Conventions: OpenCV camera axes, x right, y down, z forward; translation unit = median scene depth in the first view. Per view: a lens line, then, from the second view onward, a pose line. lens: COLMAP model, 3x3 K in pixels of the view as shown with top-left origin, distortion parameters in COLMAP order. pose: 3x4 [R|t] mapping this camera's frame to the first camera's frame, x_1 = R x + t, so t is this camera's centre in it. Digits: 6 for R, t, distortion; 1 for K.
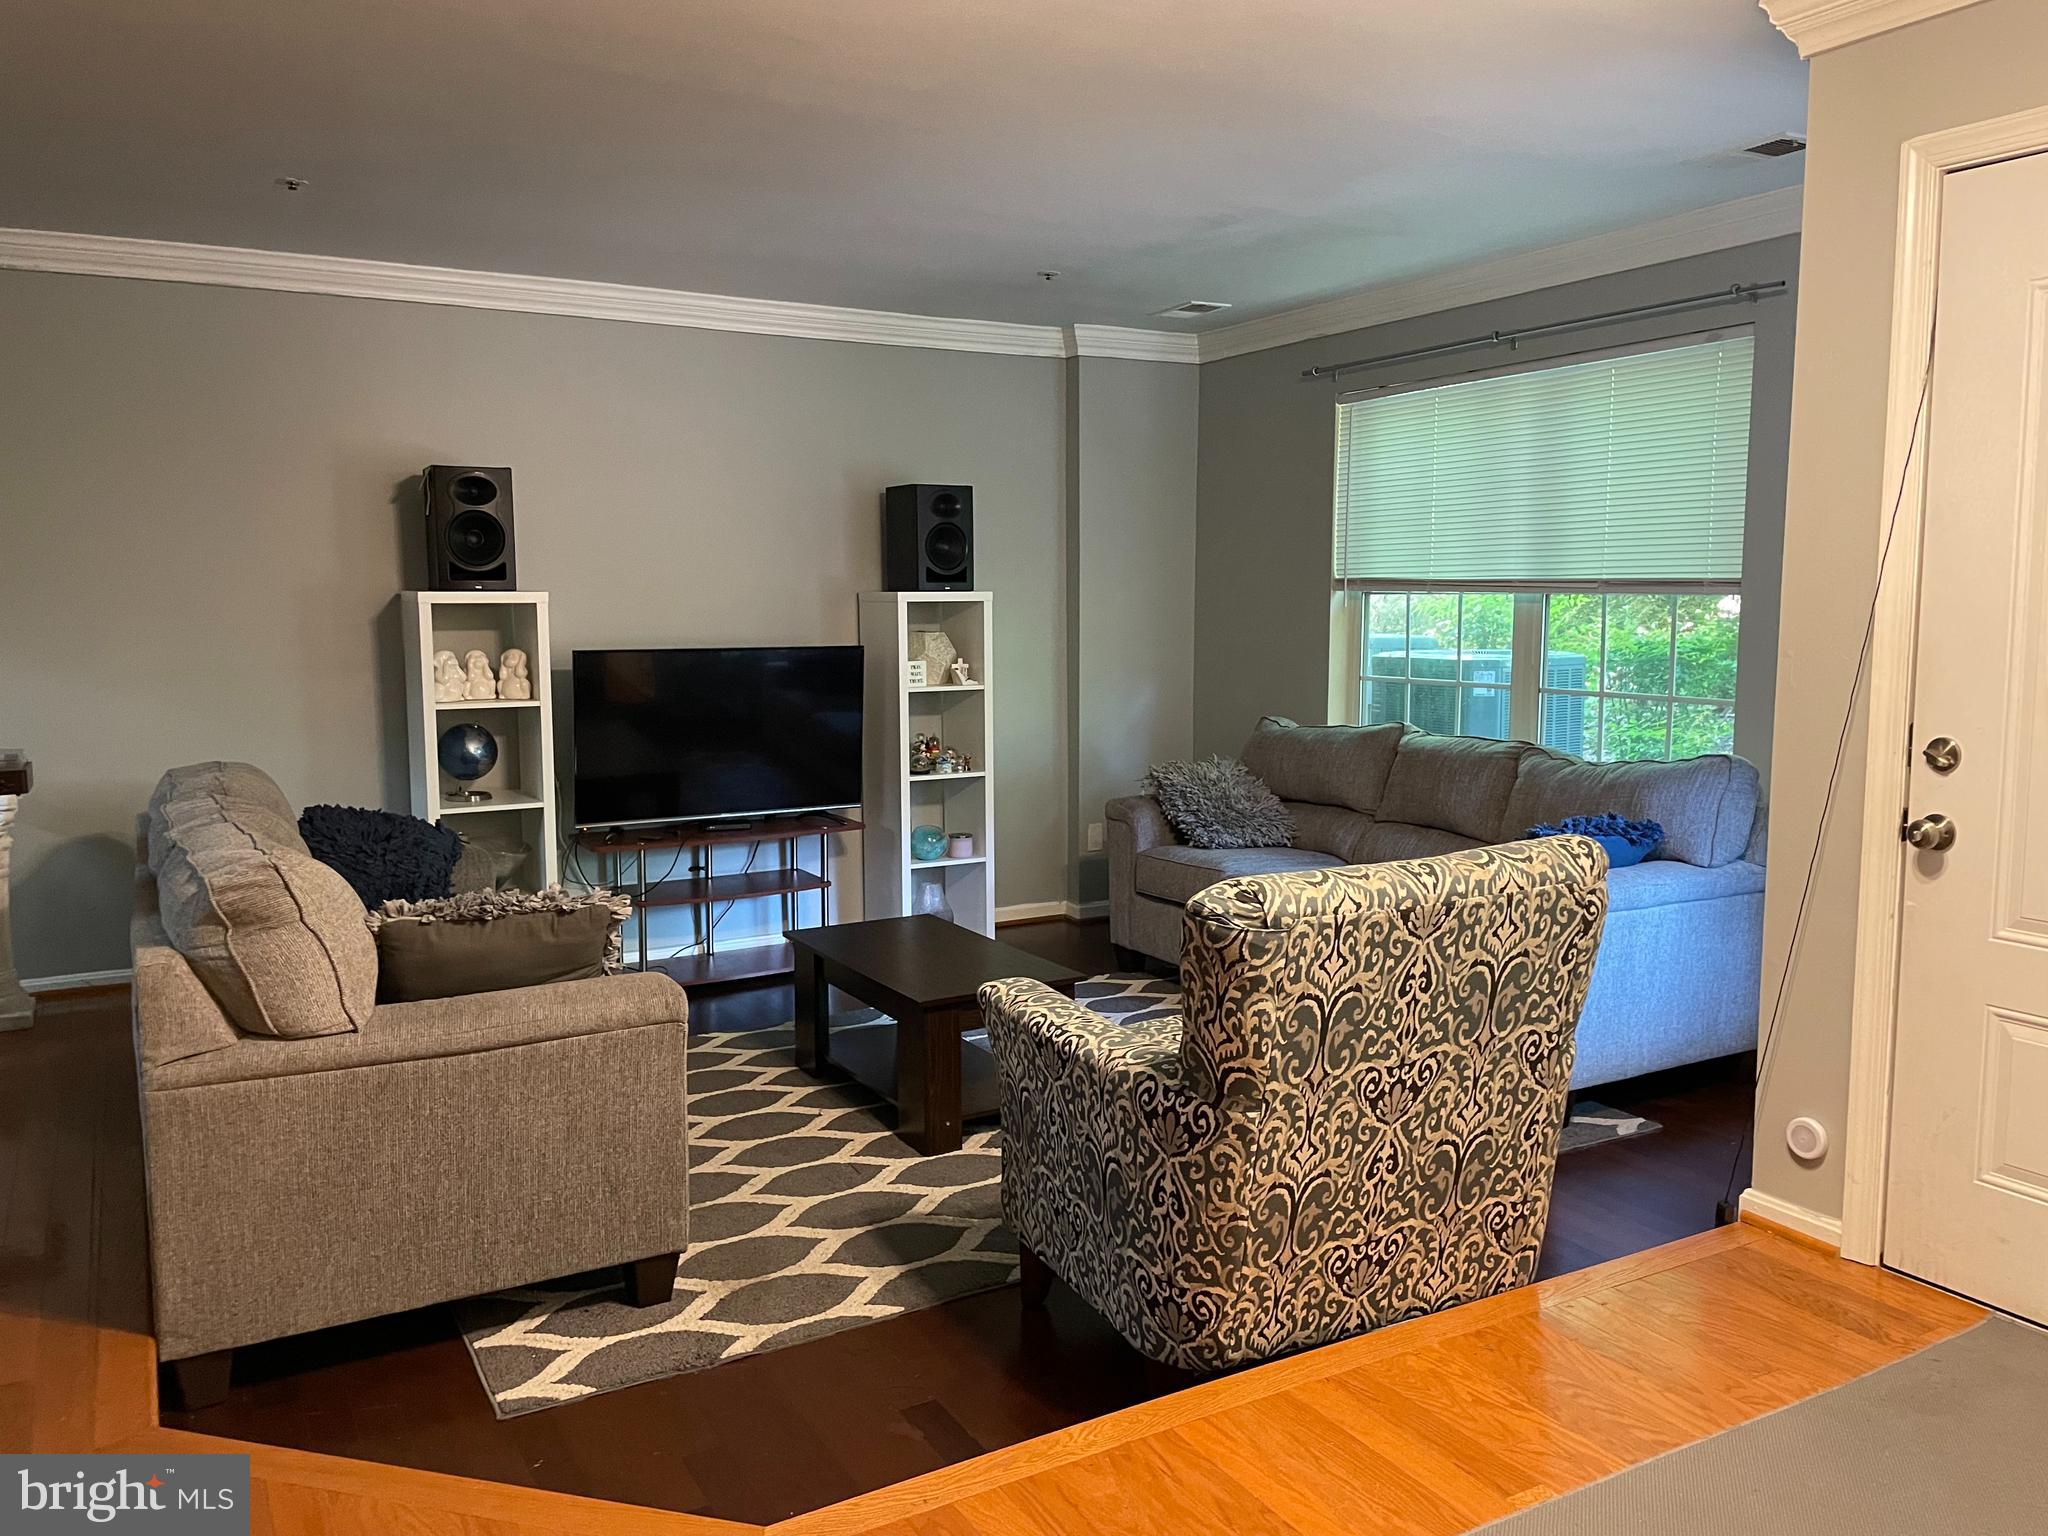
lens RADIAL K [[1548.0, 0, 1021.9], [0, 1548.0, 756.0], [0, 0, 1]] dist [0.087423, -0.110425]
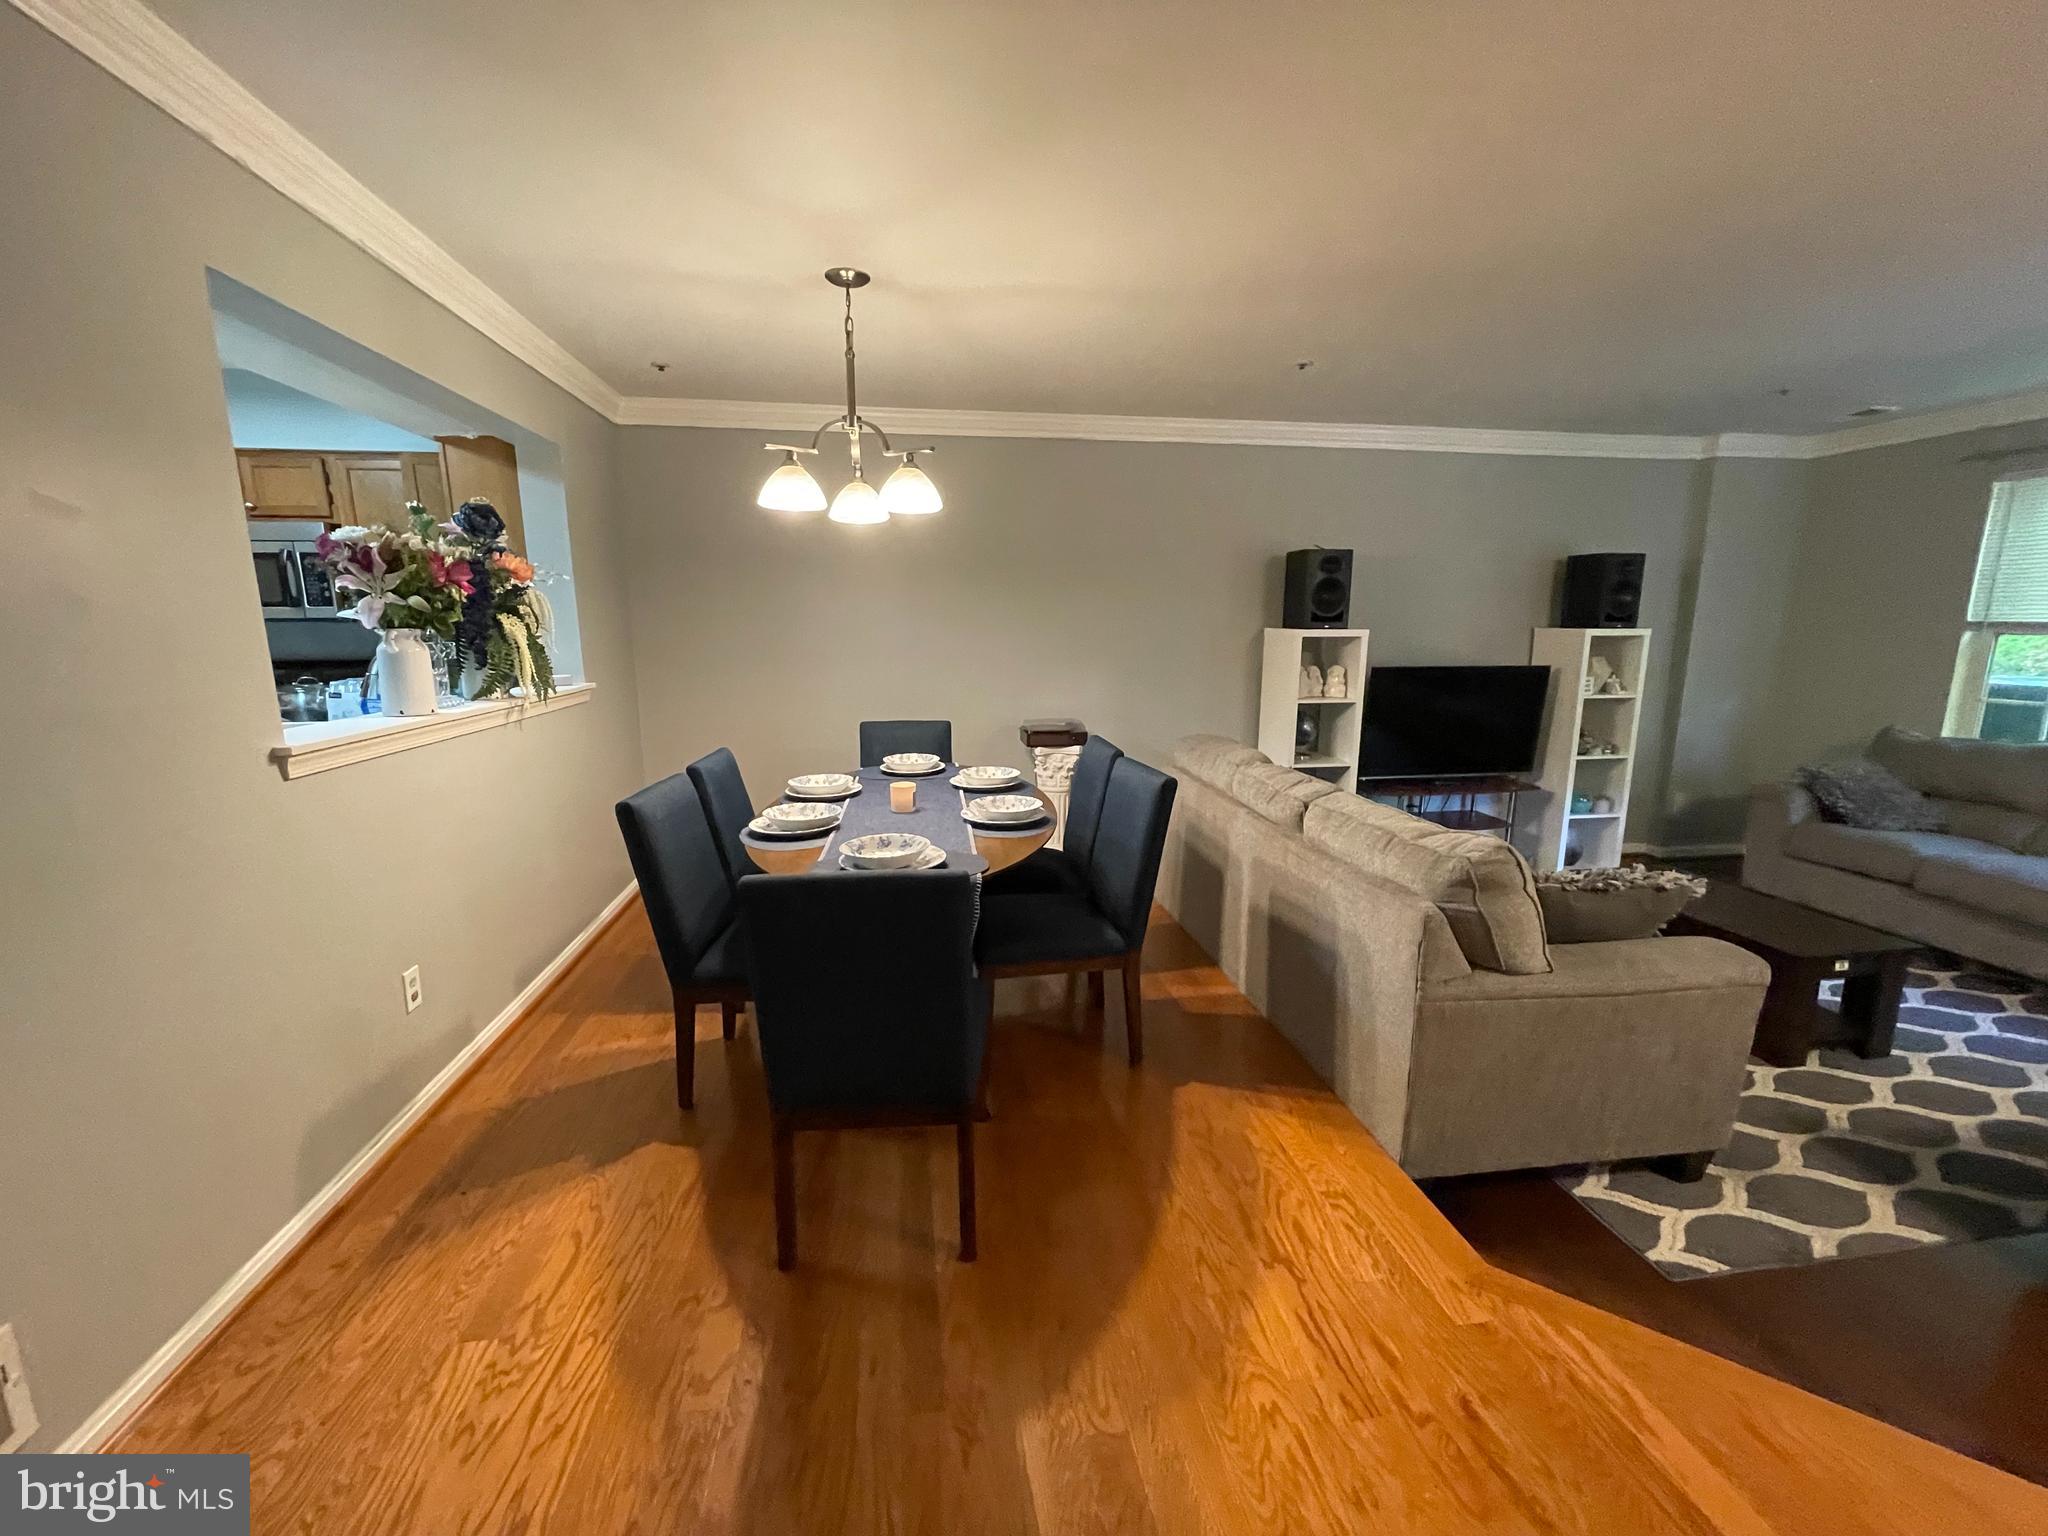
lens RADIAL K [[824.6, 0, 1021.2], [0, 824.6, 770.3], [0, 0, 1]] dist [-0.001508, -0.001874]
pose [[0.932732, 0.069167, -0.353873, -0.508454], [-0.041418, 0.995485, 0.085406, -0.032915], [0.358183, -0.065005, 0.931386, 0.156047]]
